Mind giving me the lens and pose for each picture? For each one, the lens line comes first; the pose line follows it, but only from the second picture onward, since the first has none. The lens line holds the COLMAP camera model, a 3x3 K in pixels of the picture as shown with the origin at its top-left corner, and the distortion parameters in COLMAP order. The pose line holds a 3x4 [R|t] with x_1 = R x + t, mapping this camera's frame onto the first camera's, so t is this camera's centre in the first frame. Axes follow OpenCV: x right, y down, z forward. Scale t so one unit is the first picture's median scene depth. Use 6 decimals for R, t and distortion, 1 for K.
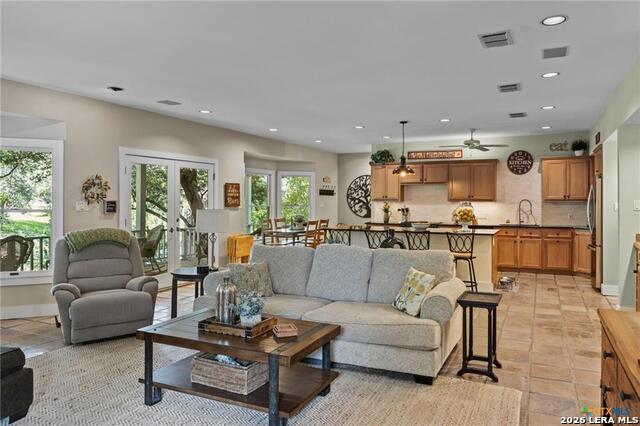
lens RADIAL K [[456.4, 0, 321.9], [0, 456.4, 210.2], [0, 0, 1]] dist [-0.009167, -0.002360]
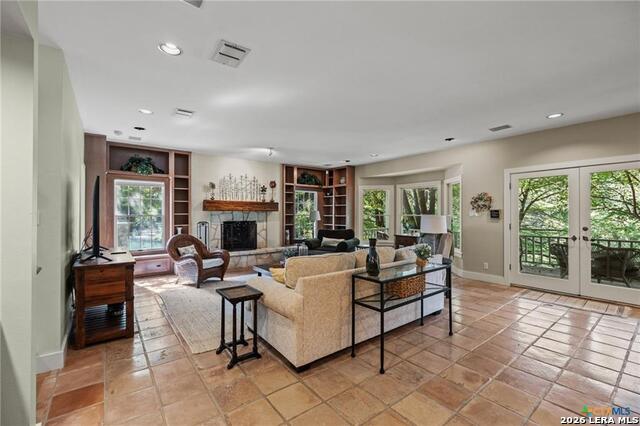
lens RADIAL K [[276.5, 0, 321.7], [0, 276.5, 211.7], [0, 0, 1]] dist [0.001922, 0.000169]
pose [[-0.439000, -0.003184, -0.898482, 0.491214], [-0.015771, 0.999867, 0.004162, -0.009117], [0.898349, 0.015998, -0.438991, 0.829586]]
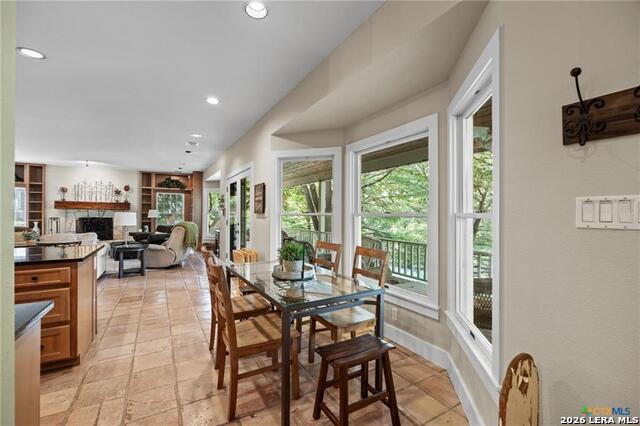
lens RADIAL K [[278.3, 0, 320.6], [0, 278.3, 213.2], [0, 0, 1]] dist [-0.009017, 0.000350]
pose [[-0.557693, -0.008235, -0.830006, 0.277133], [-0.018031, 0.999835, 0.002196, -0.007747], [0.829851, 0.016191, -0.557750, 1.442887]]
